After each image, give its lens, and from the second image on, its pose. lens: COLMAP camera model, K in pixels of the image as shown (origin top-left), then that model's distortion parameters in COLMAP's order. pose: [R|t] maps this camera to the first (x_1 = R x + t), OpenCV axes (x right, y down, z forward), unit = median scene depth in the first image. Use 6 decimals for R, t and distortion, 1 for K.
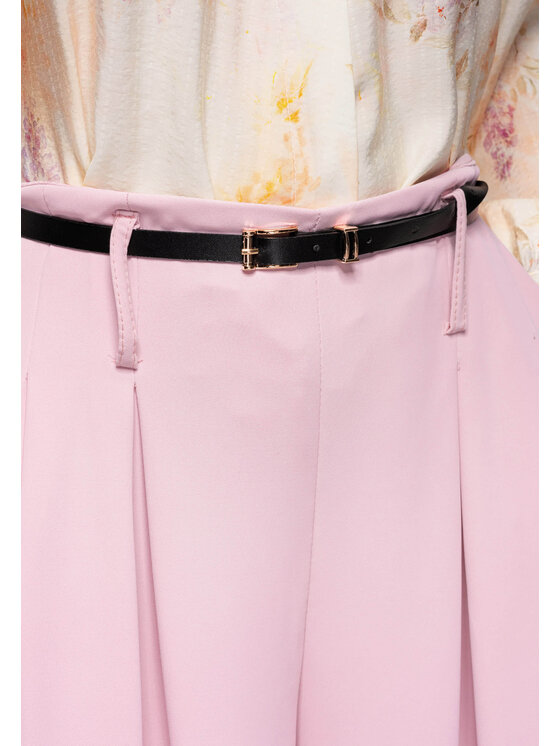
lens RADIAL K [[1848.3, 0, 280.0], [0, 1848.3, 373.0], [0, 0, 1]] dist [-0.054859, -0.414375]
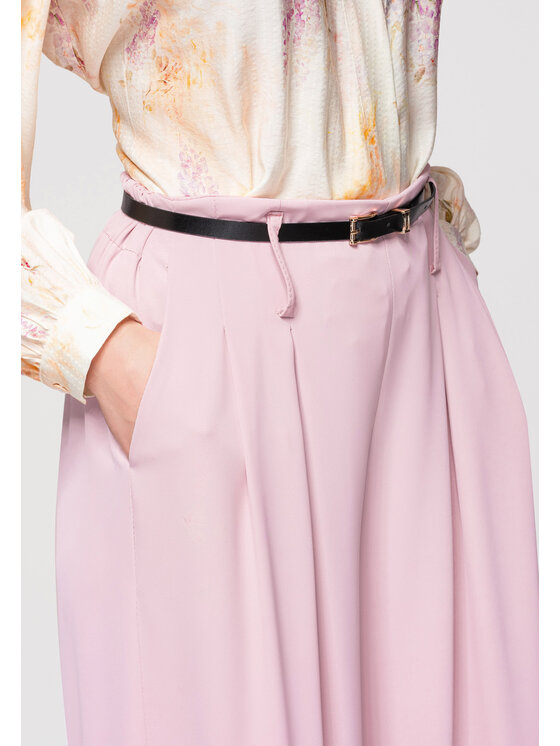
lens RADIAL K [[1848.3, 0, 280.0], [0, 1848.3, 373.0], [0, 0, 1]] dist [-0.054859, -0.414375]
pose [[0.932246, -0.112104, 0.344020, -0.604221], [0.099096, 0.993544, 0.055226, -0.040692], [-0.347990, -0.017393, 0.937337, -0.394116]]
